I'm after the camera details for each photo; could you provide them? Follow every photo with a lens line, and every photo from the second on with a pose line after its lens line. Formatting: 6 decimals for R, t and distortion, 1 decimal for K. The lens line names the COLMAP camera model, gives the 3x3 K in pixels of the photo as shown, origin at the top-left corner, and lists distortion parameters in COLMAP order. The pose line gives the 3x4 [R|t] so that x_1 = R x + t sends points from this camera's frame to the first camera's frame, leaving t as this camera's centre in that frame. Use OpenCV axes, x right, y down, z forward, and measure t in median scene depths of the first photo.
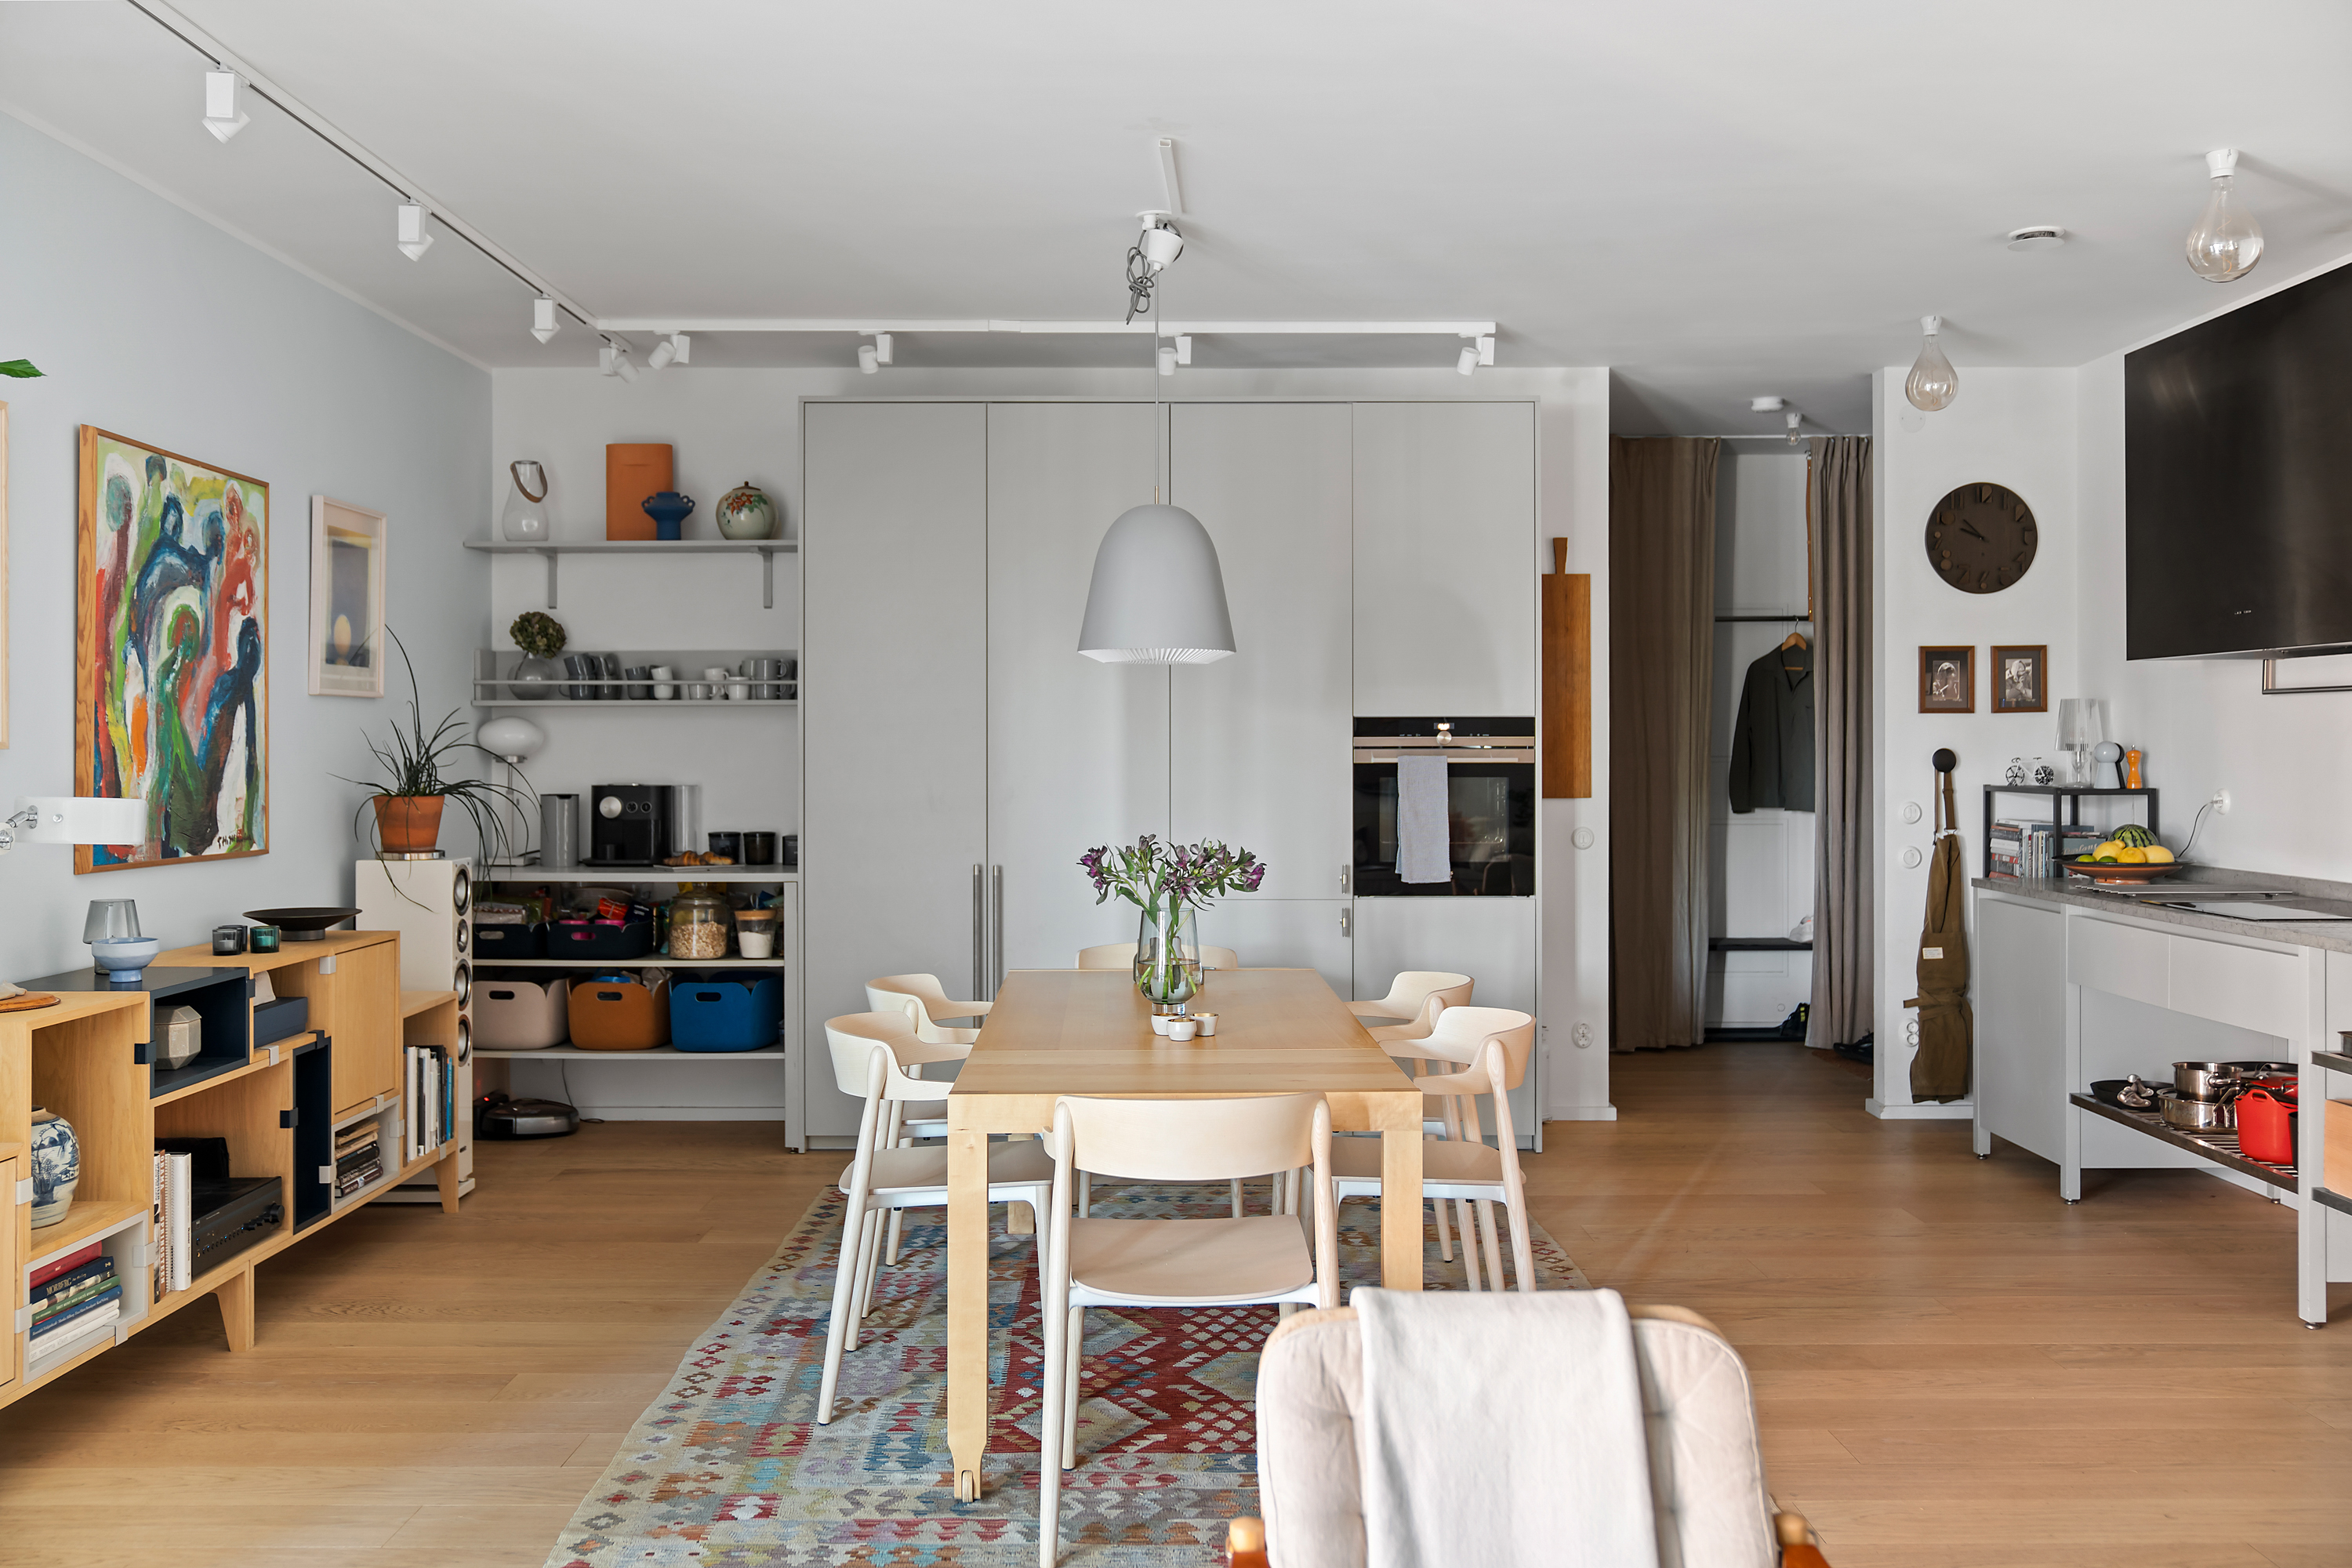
lens RADIAL K [[1993.9, 0, 1186.4], [0, 1993.9, 745.4], [0, 0, 1]] dist [-0.014278, 0.010497]
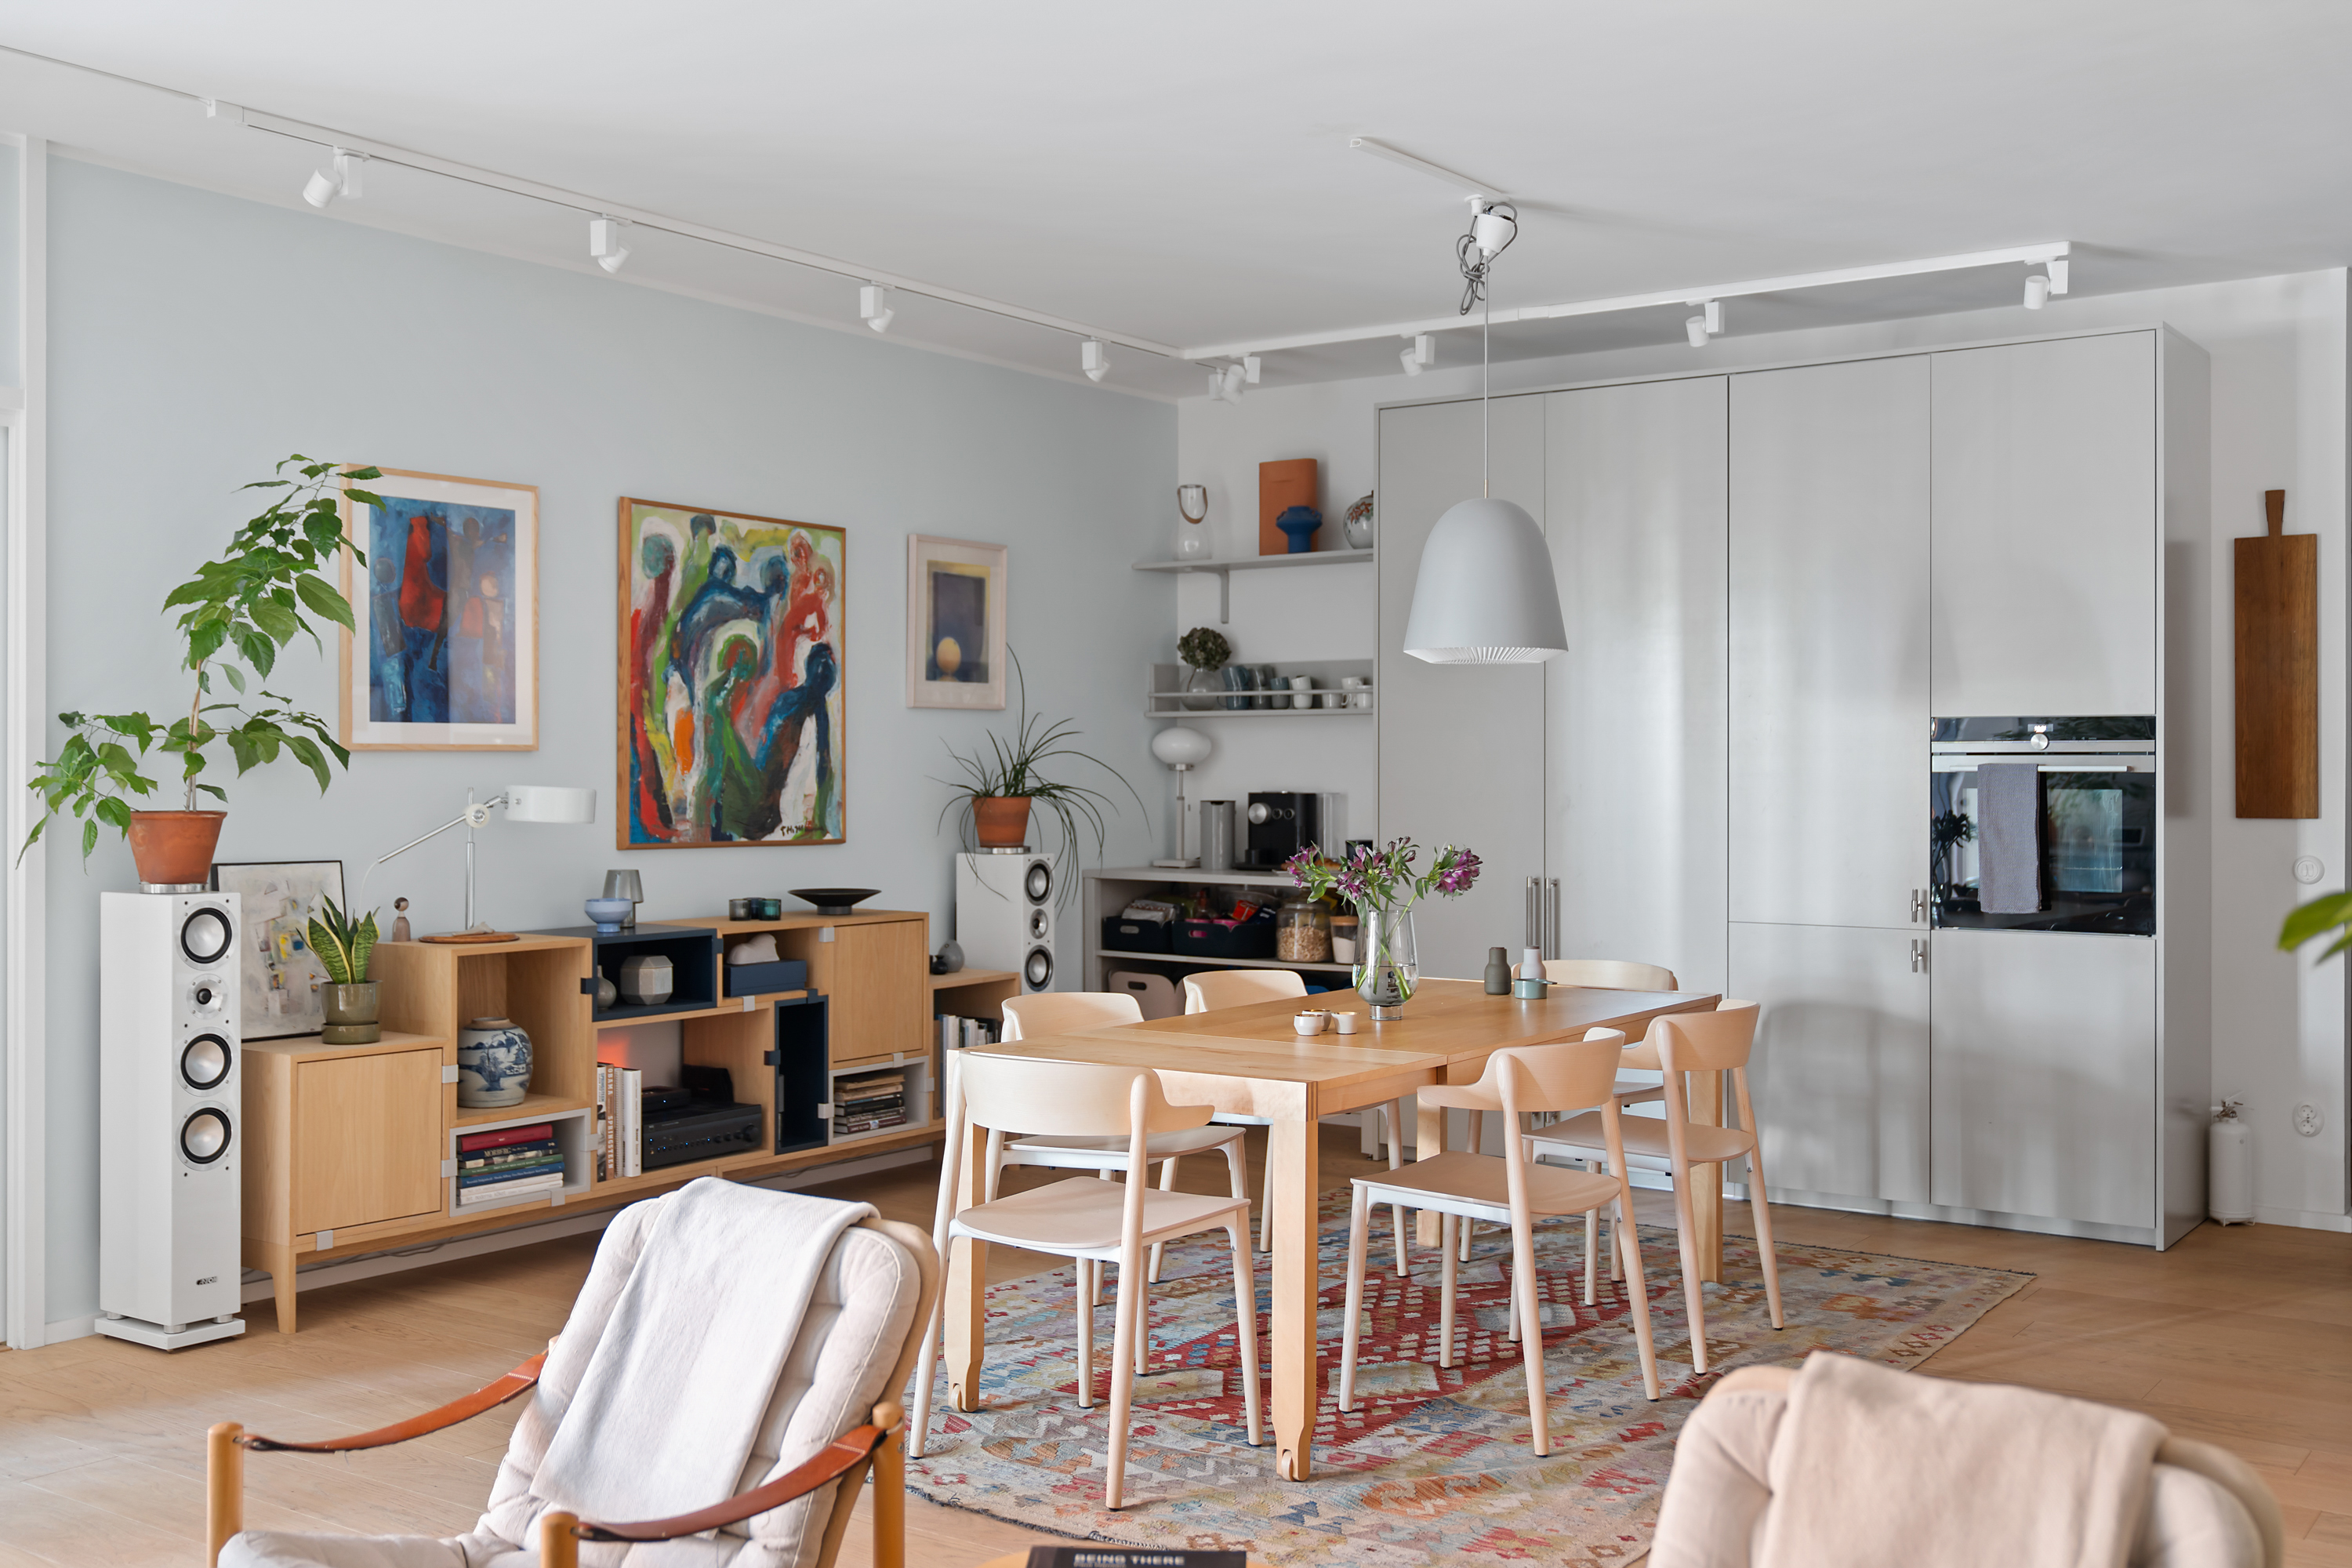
lens RADIAL K [[2271.9, 0, 1180.8], [0, 2271.9, 759.0], [0, 0, 1]] dist [-0.009122, 0.000000]
pose [[0.815258, -0.000240, -0.579097, 0.389602], [-0.002134, 0.999992, -0.003419, 0.007367], [0.579093, 0.004023, 0.815251, 0.013935]]
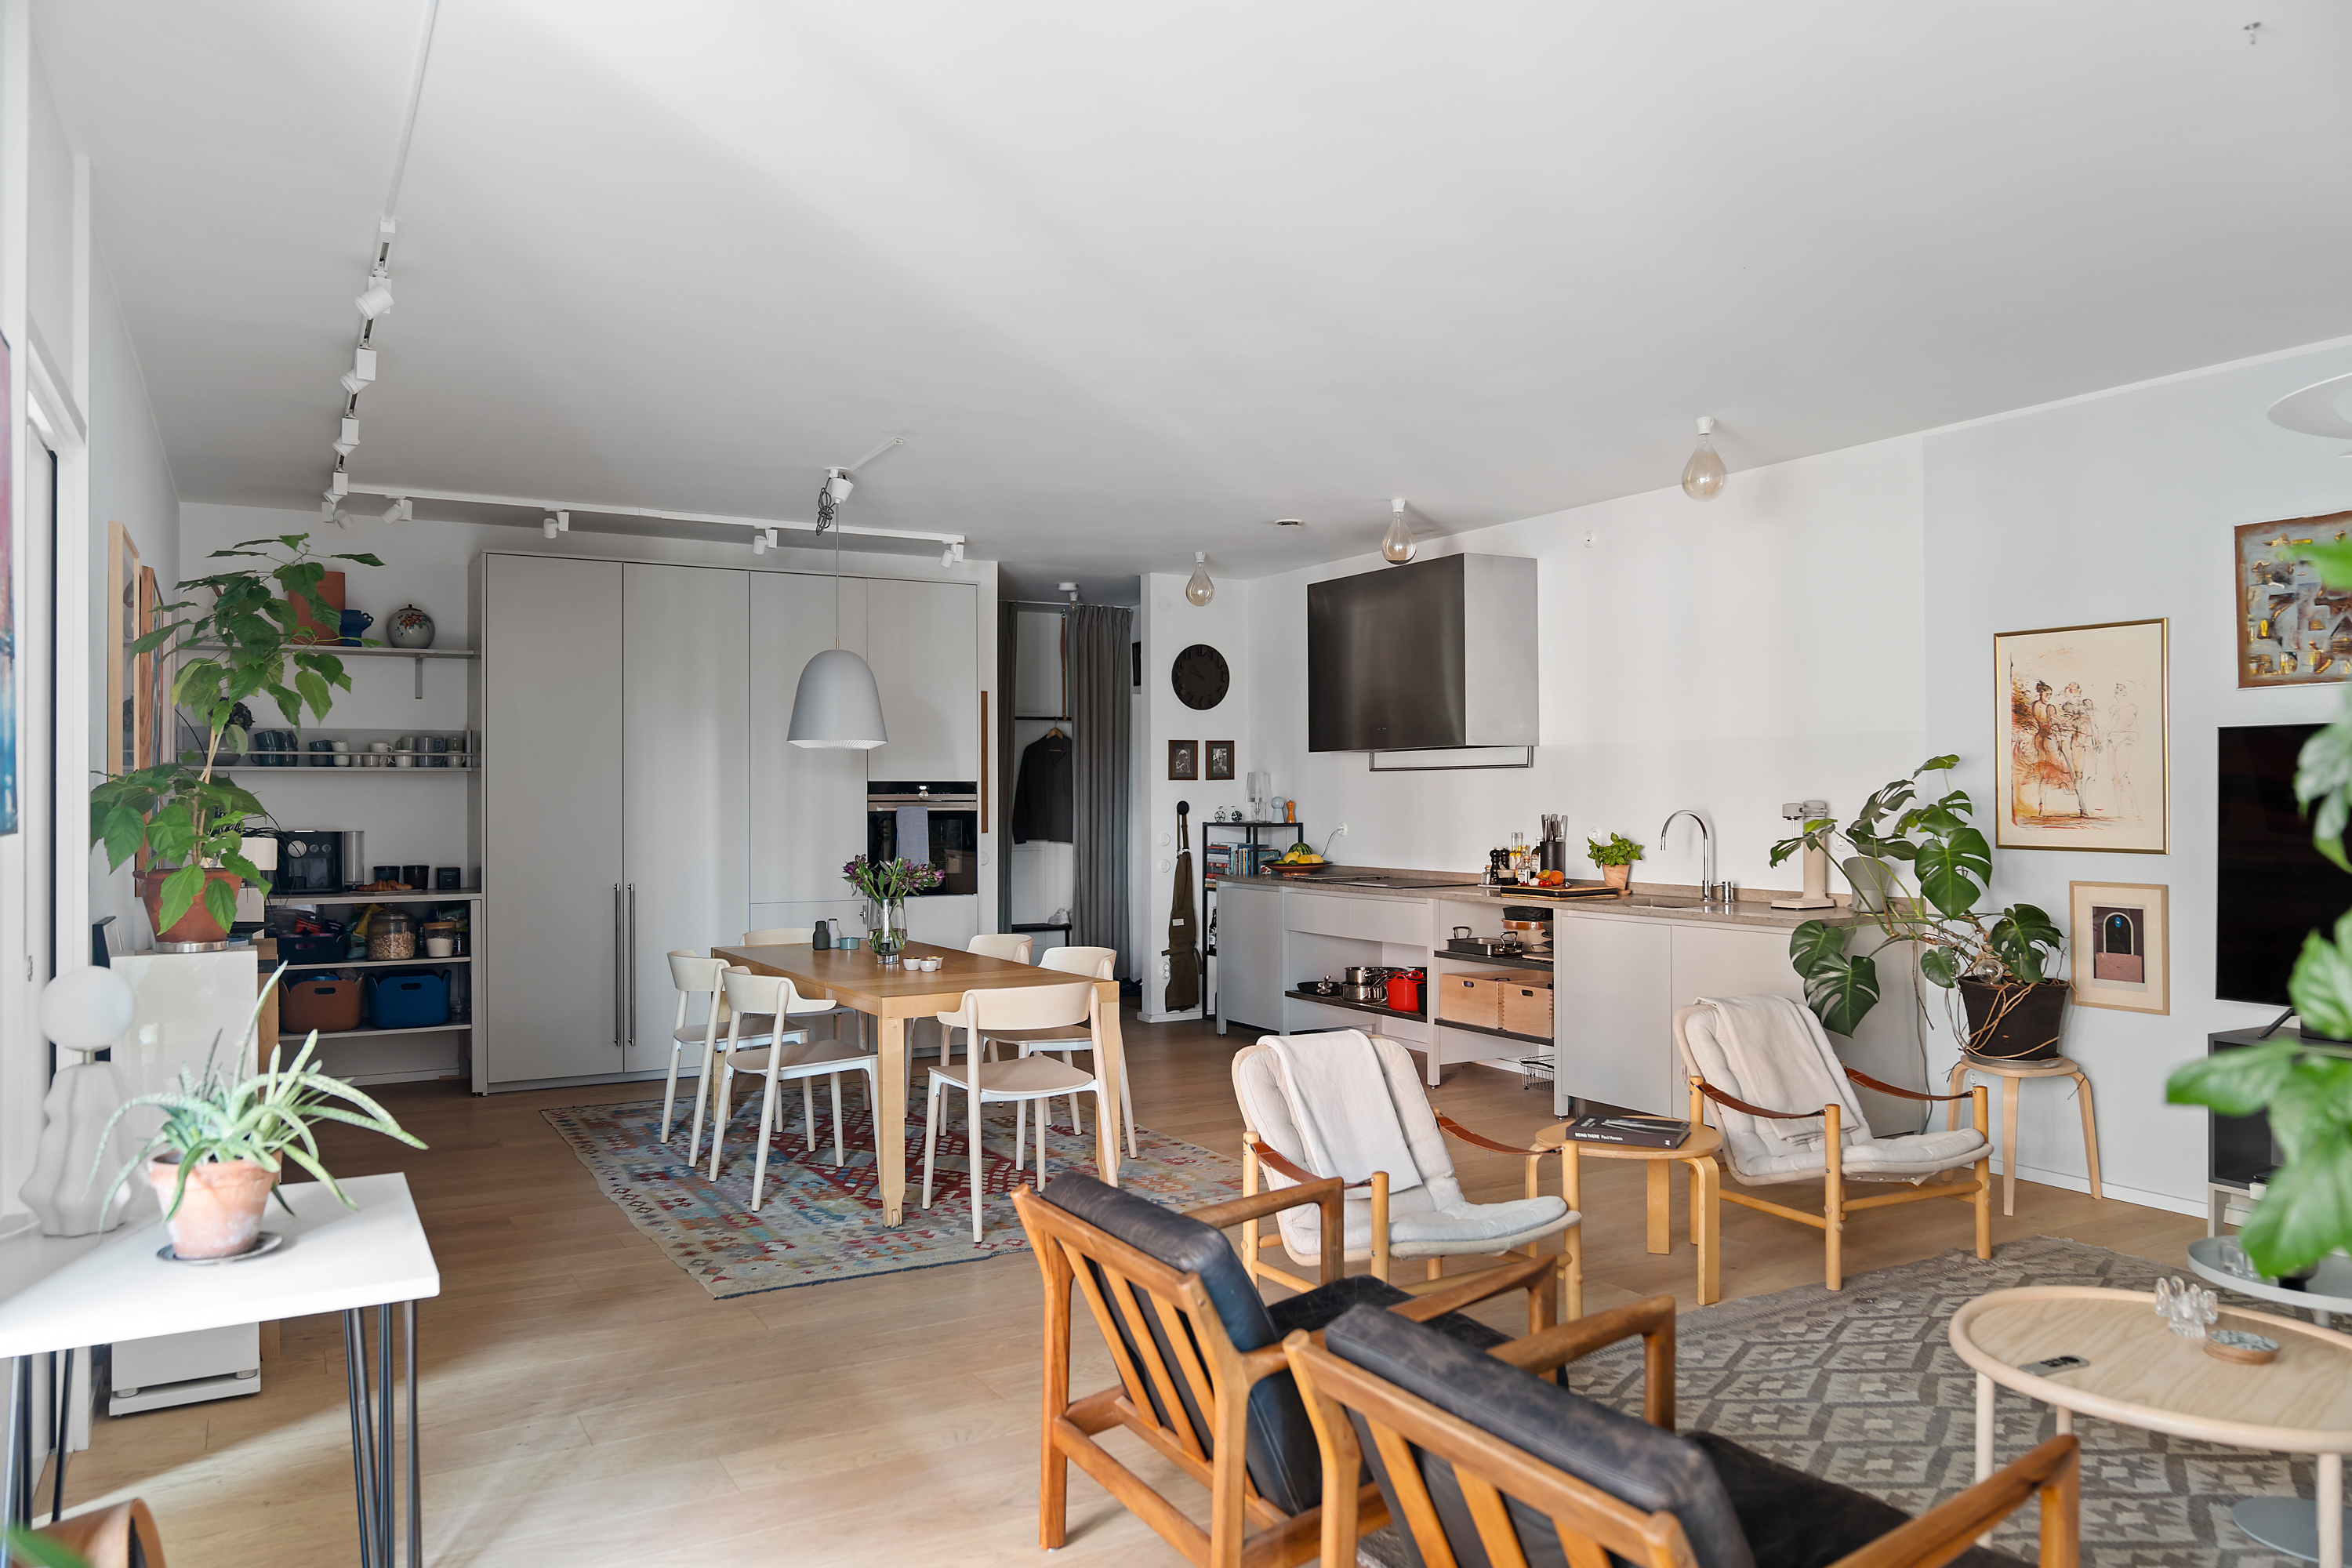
lens RADIAL K [[1585.4, 0, 1186.5], [0, 1585.4, 795.9], [0, 0, 1]] dist [-0.050313, 0.000438]
pose [[0.868103, -0.001374, 0.496382, -0.311966], [0.002865, 0.999993, -0.002243, 0.000407], [-0.496376, 0.003369, 0.868101, -0.186580]]
